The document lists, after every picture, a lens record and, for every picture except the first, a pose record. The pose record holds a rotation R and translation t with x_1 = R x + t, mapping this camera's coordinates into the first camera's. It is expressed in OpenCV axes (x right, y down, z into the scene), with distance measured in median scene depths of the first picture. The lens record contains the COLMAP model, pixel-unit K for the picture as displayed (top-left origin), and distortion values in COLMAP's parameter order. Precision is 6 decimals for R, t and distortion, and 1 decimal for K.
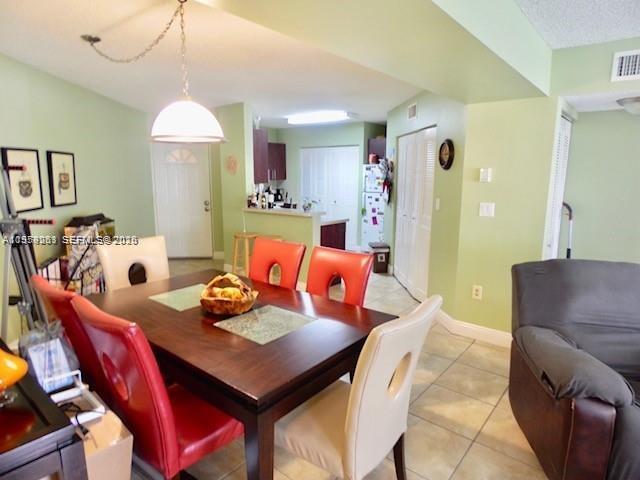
lens RADIAL K [[386.1, 0, 320.0], [0, 386.1, 240.0], [0, 0, 1]] dist [0.004129, 0.000430]
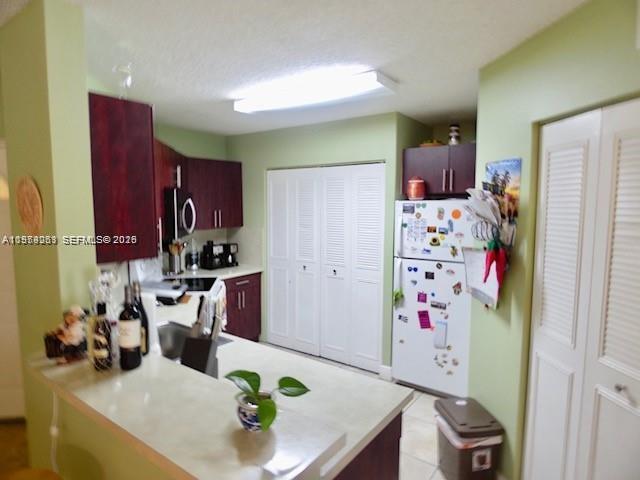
lens RADIAL K [[386.1, 0, 320.0], [0, 386.1, 240.0], [0, 0, 1]] dist [0.004129, 0.000430]
pose [[0.998808, -0.002773, 0.048726, -0.006300], [0.006795, 0.996561, -0.082586, -0.109087], [-0.048330, 0.082818, 0.995392, 0.538302]]
